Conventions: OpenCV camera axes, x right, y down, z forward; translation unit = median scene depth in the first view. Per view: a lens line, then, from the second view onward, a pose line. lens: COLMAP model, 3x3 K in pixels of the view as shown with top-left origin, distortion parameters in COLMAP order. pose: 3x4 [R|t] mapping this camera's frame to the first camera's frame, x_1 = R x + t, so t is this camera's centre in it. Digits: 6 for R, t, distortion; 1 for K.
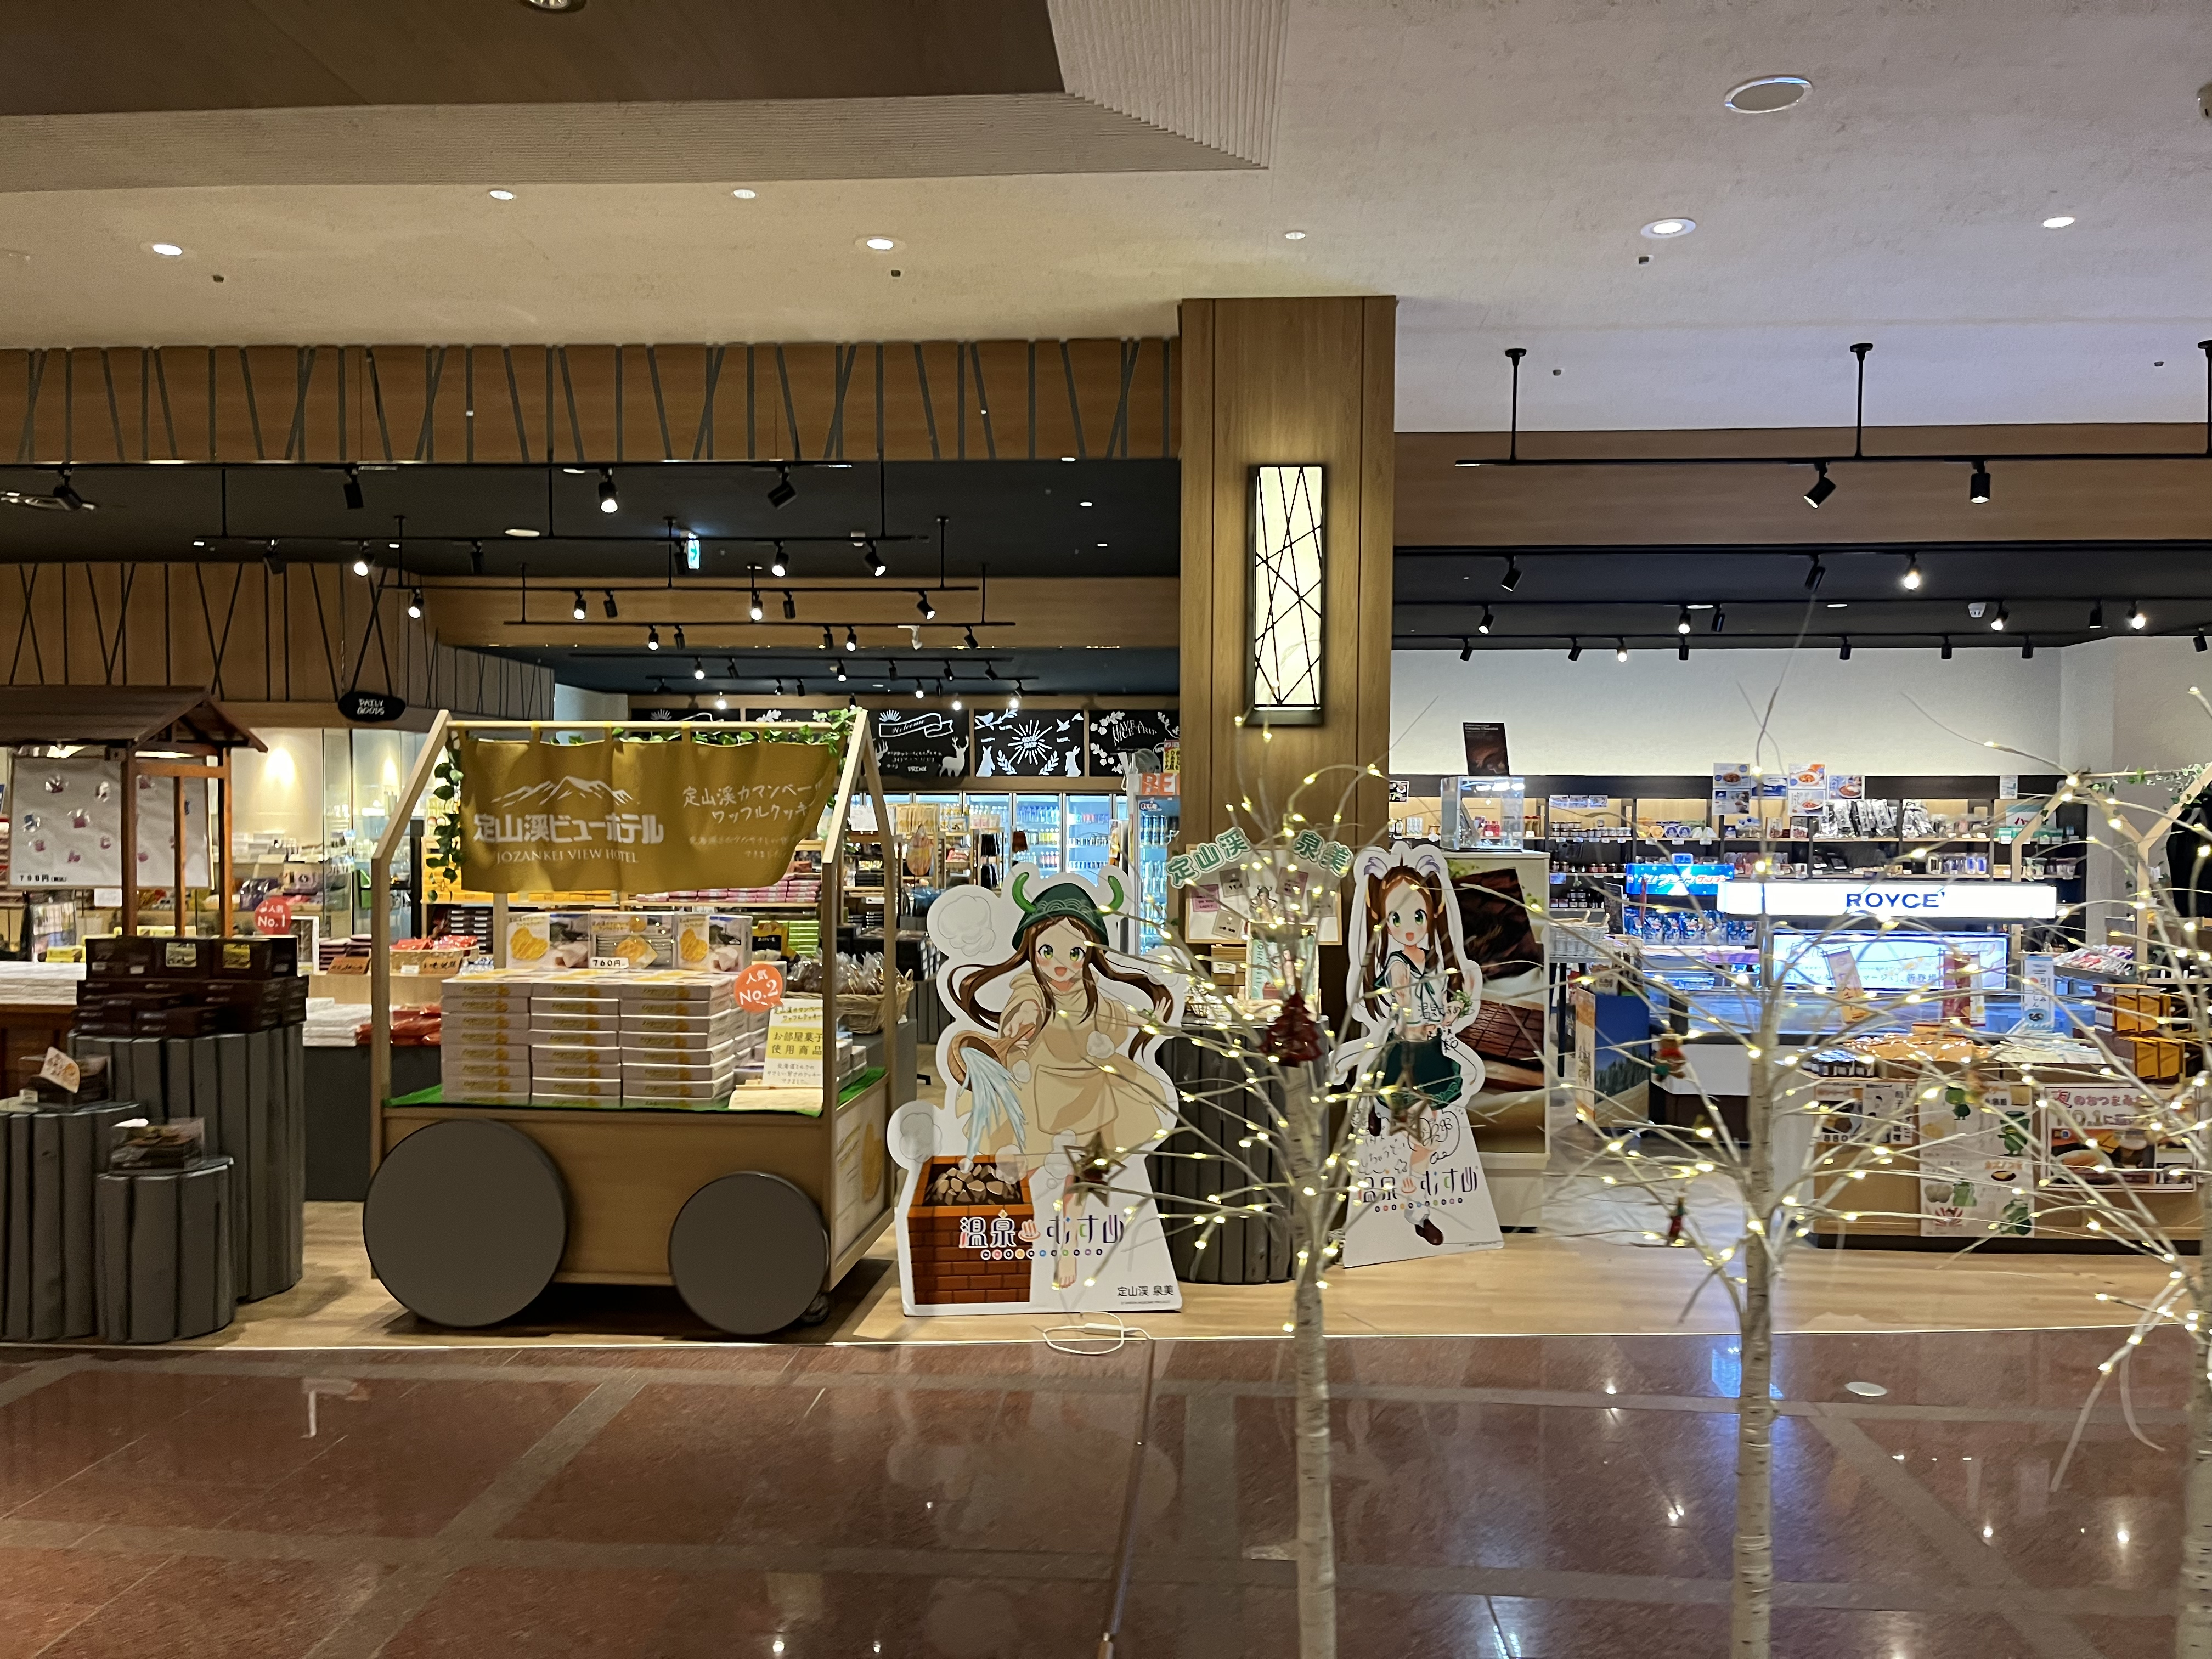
lens RADIAL K [[1644.1, 0, 1105.6], [0, 1644.1, 847.1], [0, 0, 1]] dist [0.078583, -0.100317]
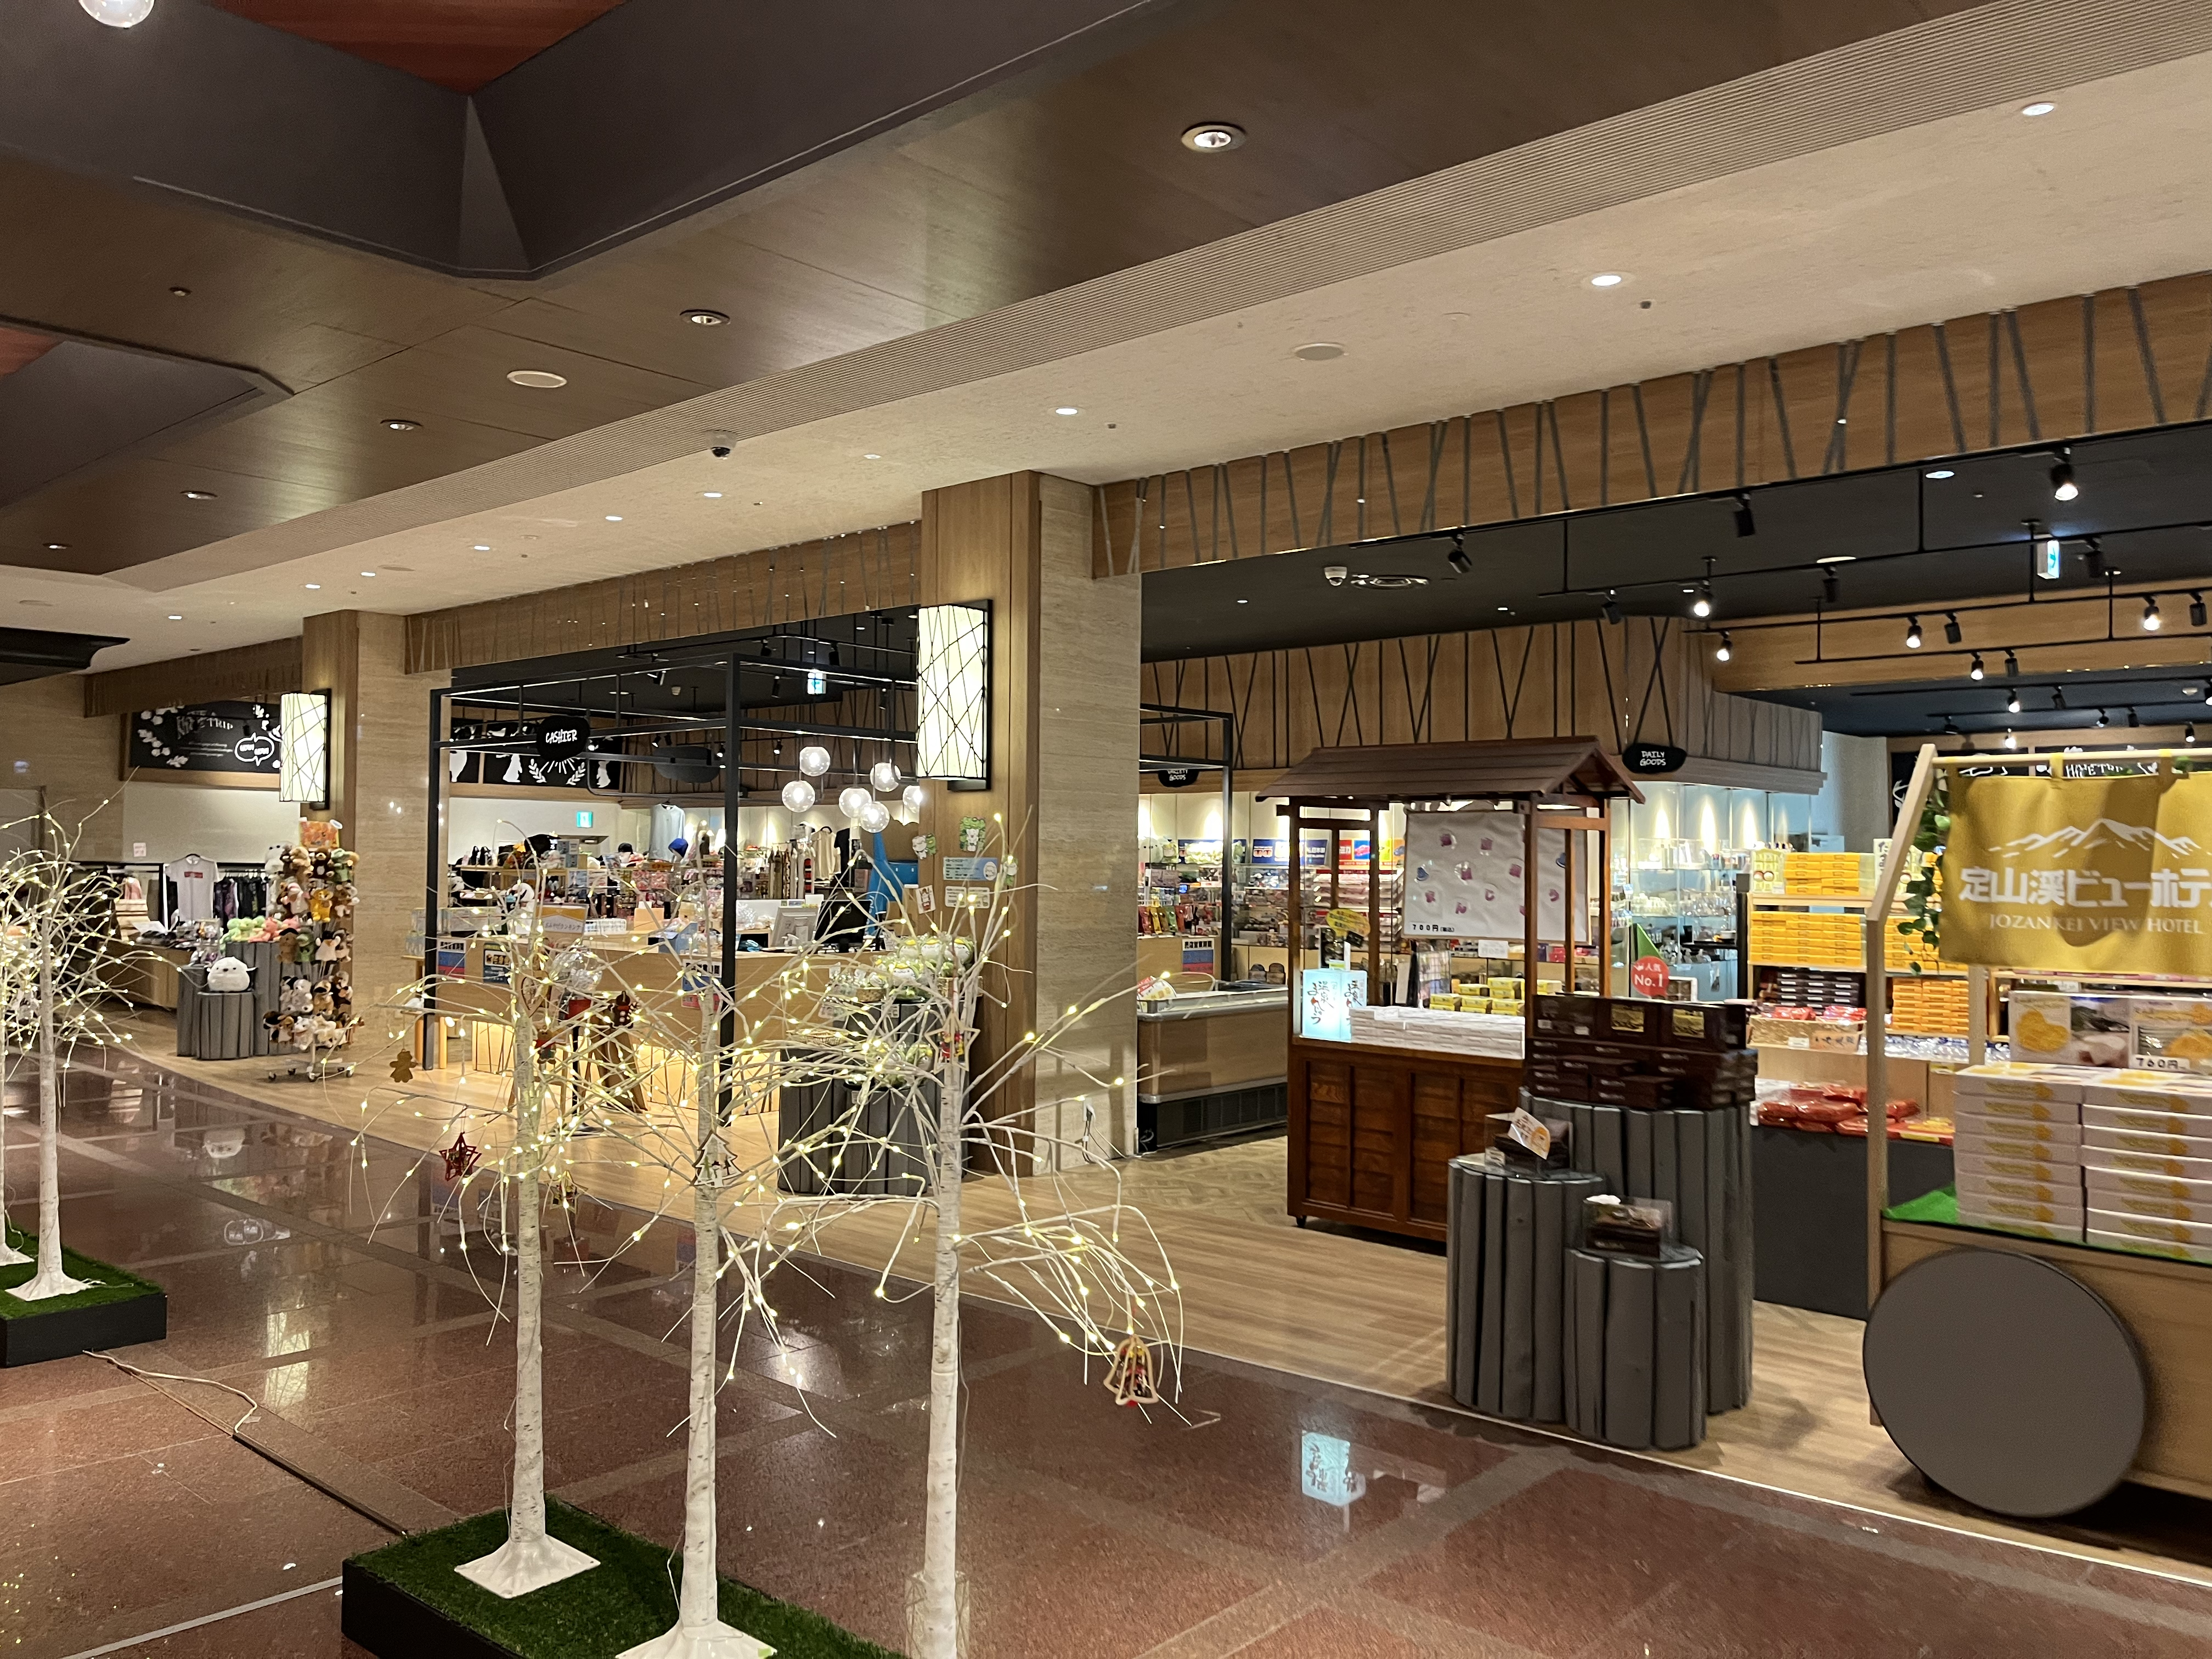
lens RADIAL K [[1692.6, 0, 1142.5], [0, 1692.6, 829.9], [0, 0, 1]] dist [0.082939, -0.112796]
pose [[0.785643, -0.008783, -0.618618, -0.173222], [-0.017510, 0.999183, -0.036424, -0.001014], [0.618432, 0.039448, 0.784847, 0.077565]]
